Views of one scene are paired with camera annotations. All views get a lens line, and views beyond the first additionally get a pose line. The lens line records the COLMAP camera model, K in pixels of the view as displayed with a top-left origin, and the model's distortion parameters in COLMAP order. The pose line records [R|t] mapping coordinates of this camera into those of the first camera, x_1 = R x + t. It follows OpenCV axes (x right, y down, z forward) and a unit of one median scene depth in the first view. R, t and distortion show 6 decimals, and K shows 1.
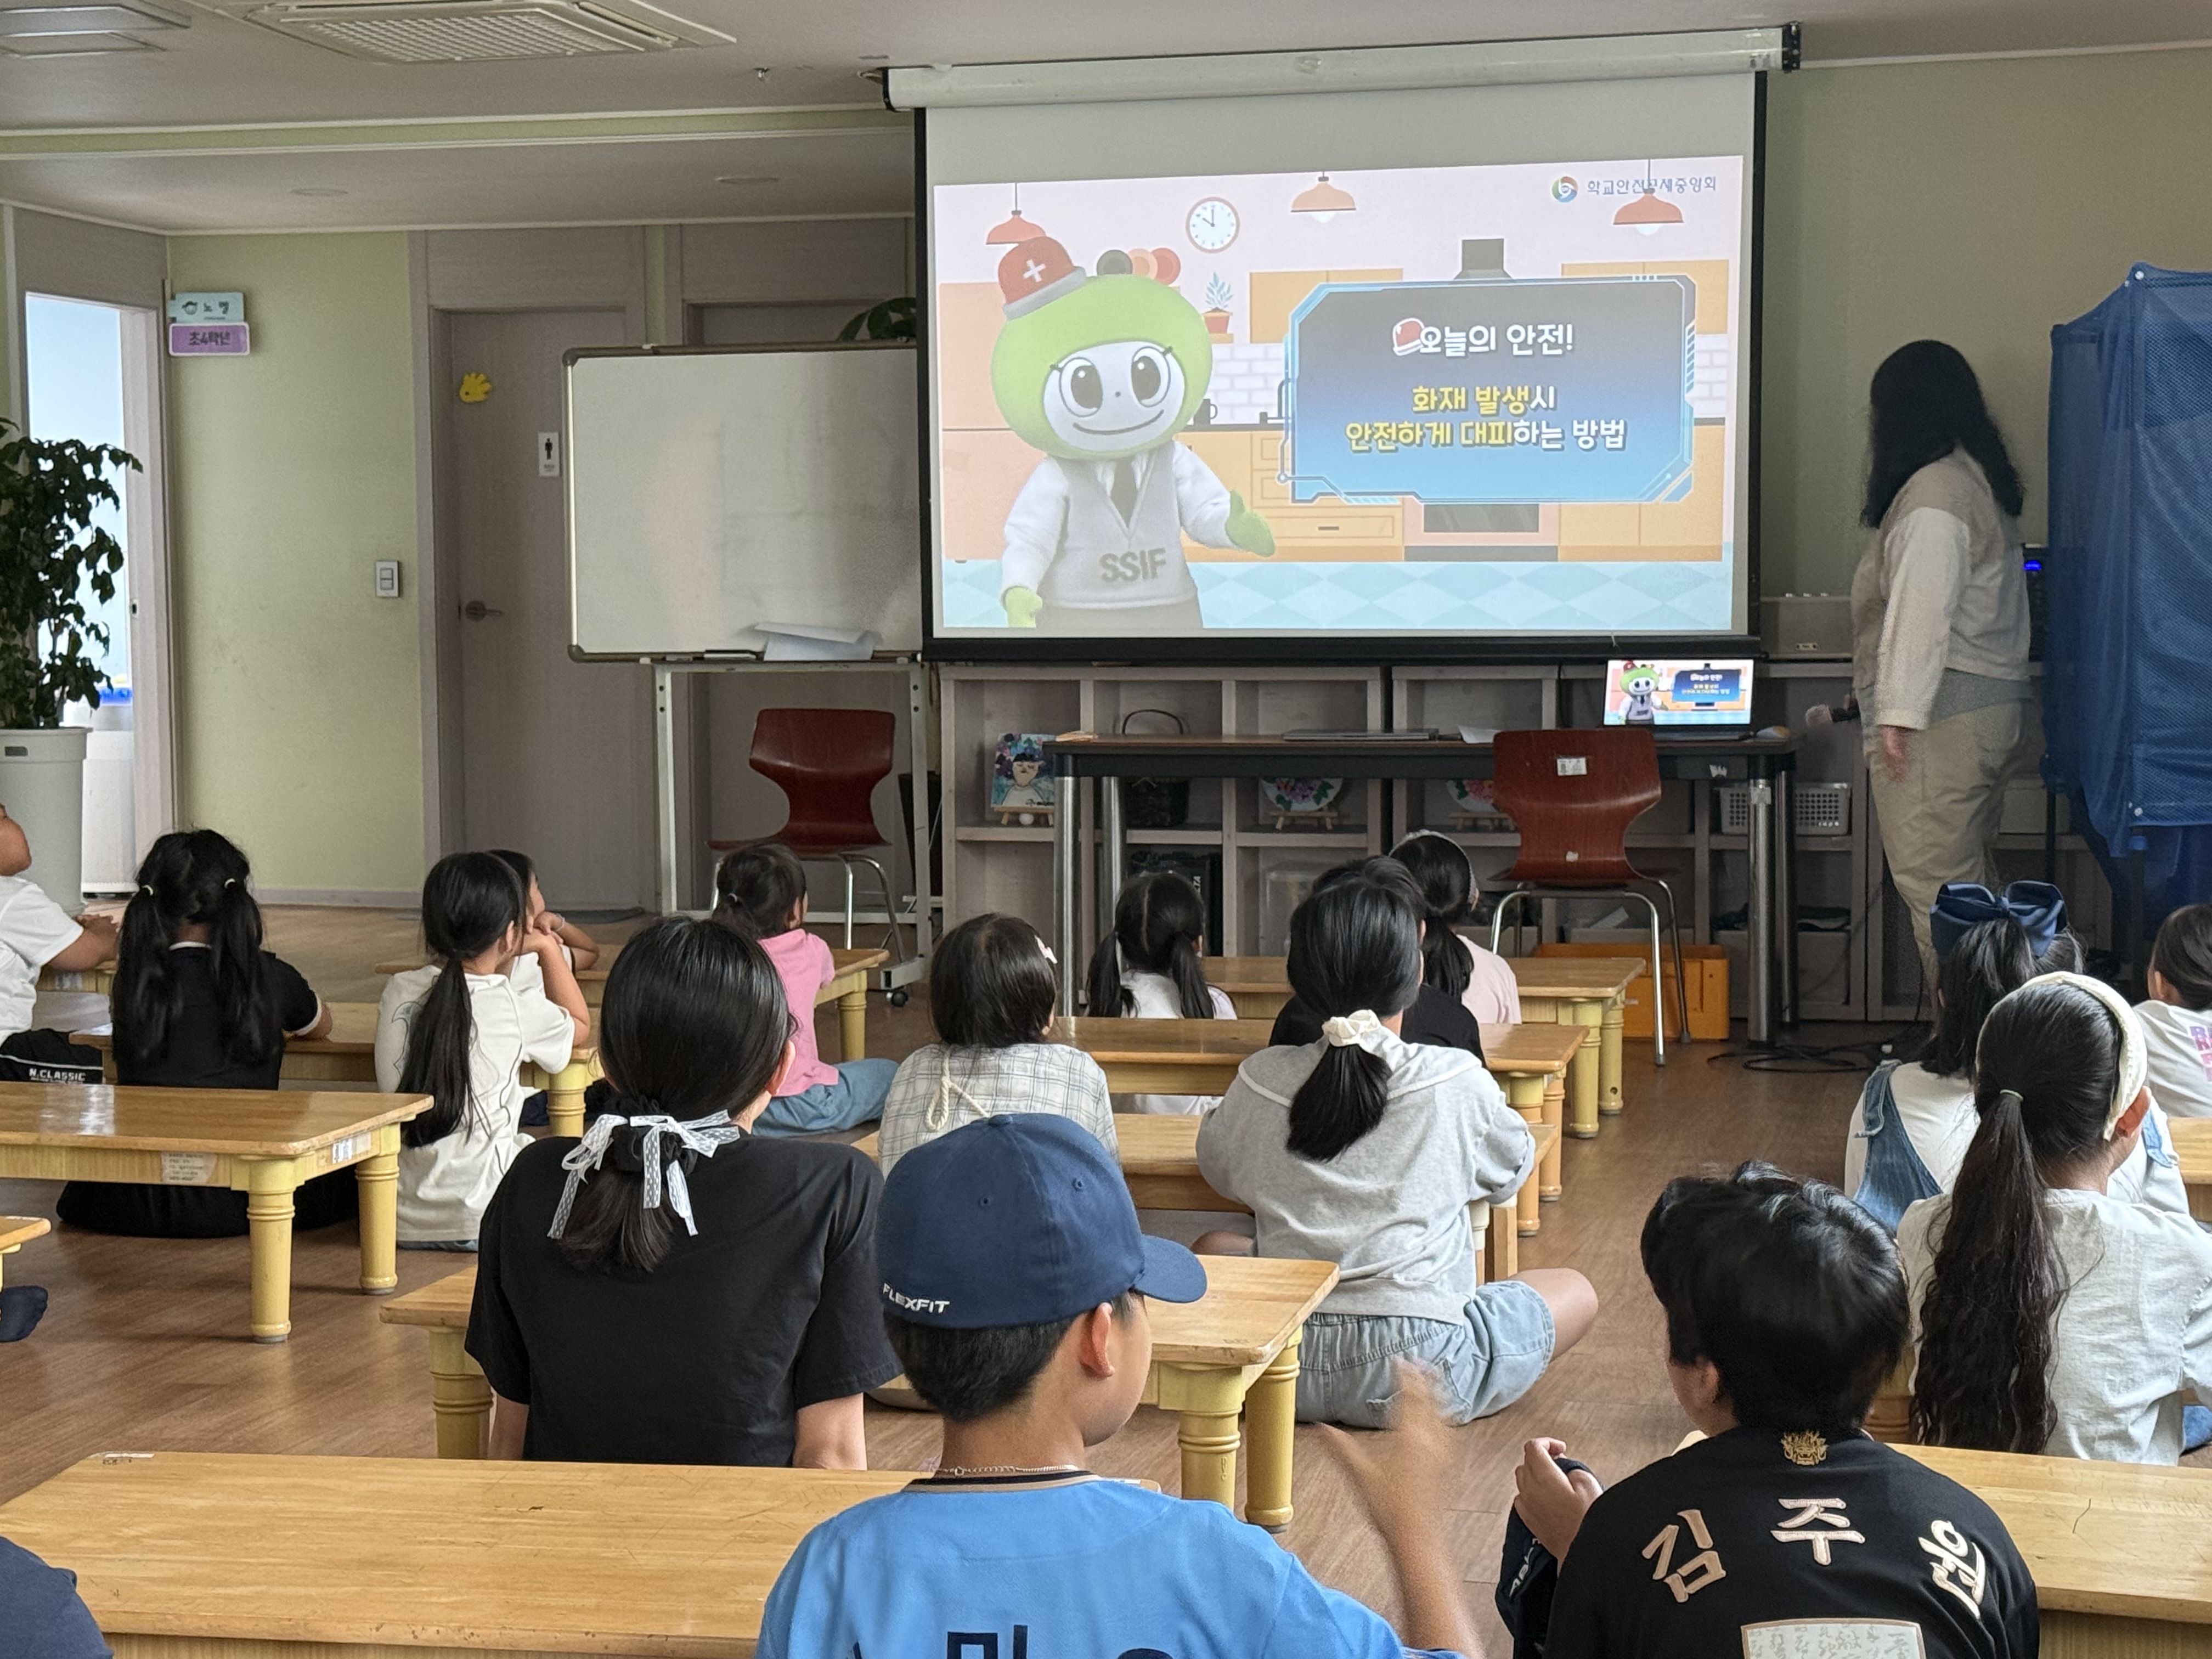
lens RADIAL K [[3687.7, 0, 1106.0], [0, 3687.7, 829.5], [0, 0, 1]] dist [0.017970, 0.056477]
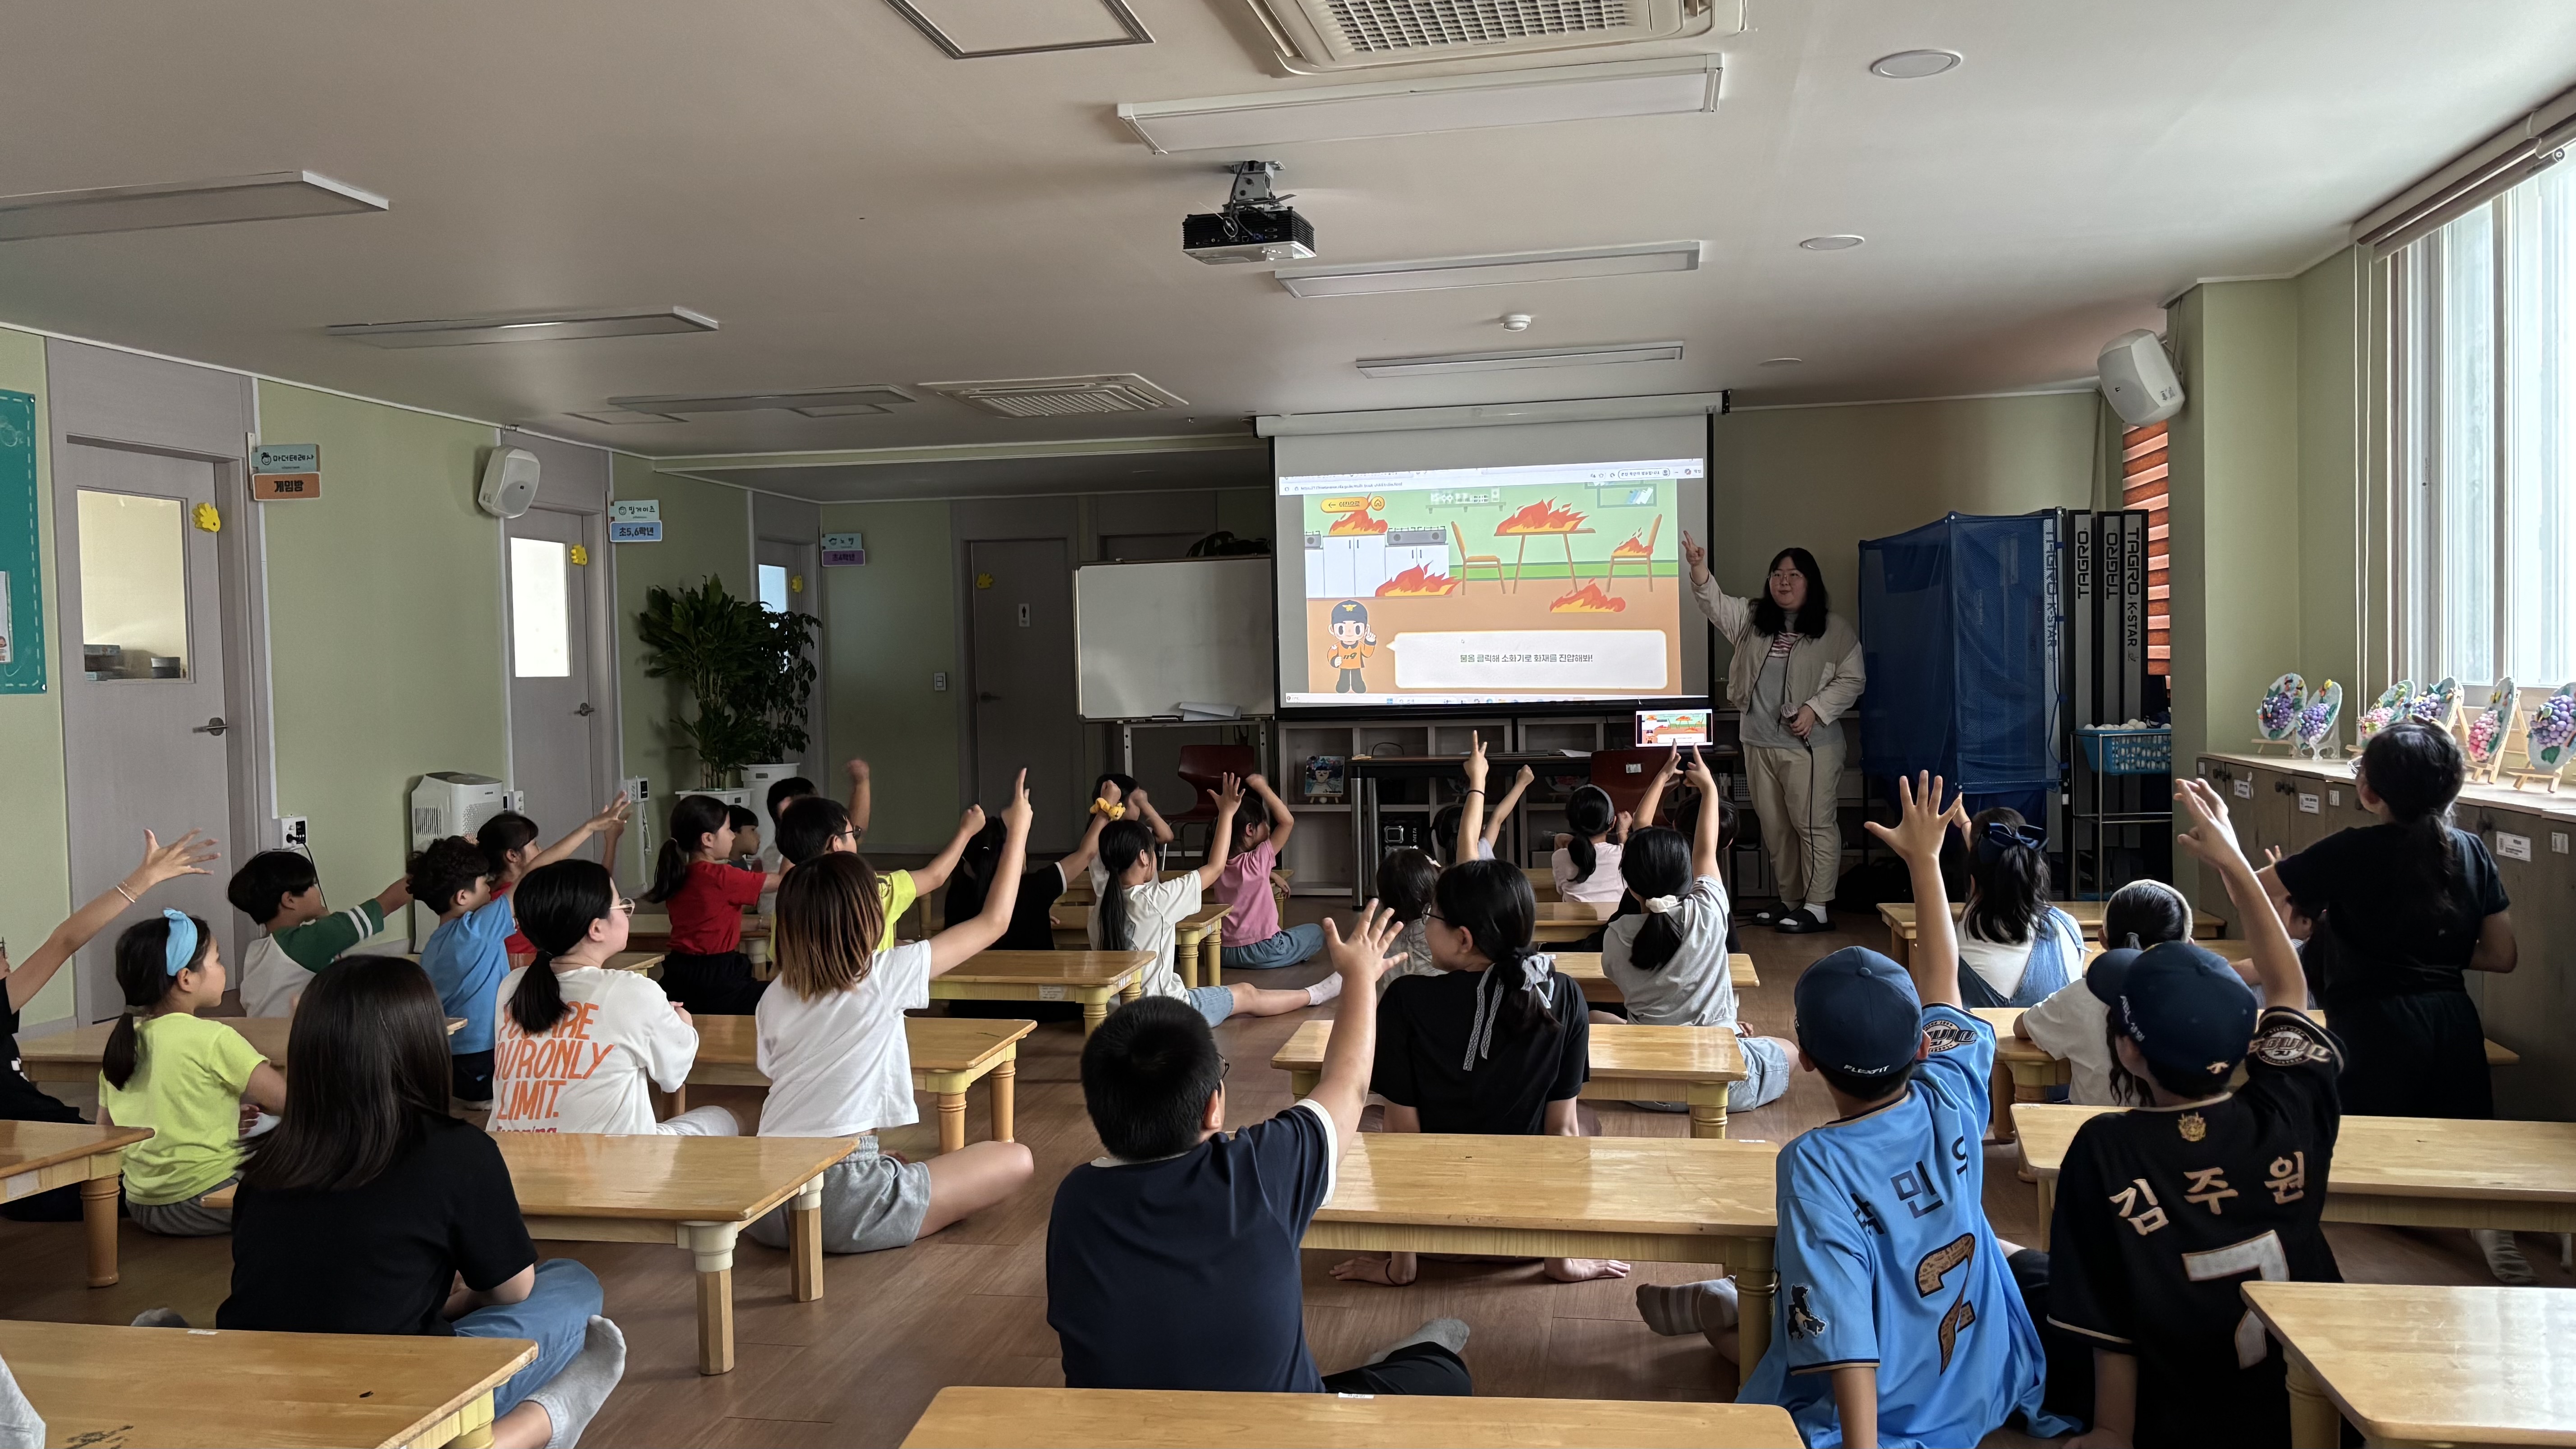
lens RADIAL K [[1935.6, 0, 1296.0], [0, 1935.6, 719.1], [0, 0, 1]] dist [0.054654, -0.046334]
pose [[0.997317, -0.018788, 0.070750, -0.108409], [0.021837, 0.998855, -0.042577, -0.002489], [-0.069869, 0.044007, 0.996585, -0.011631]]
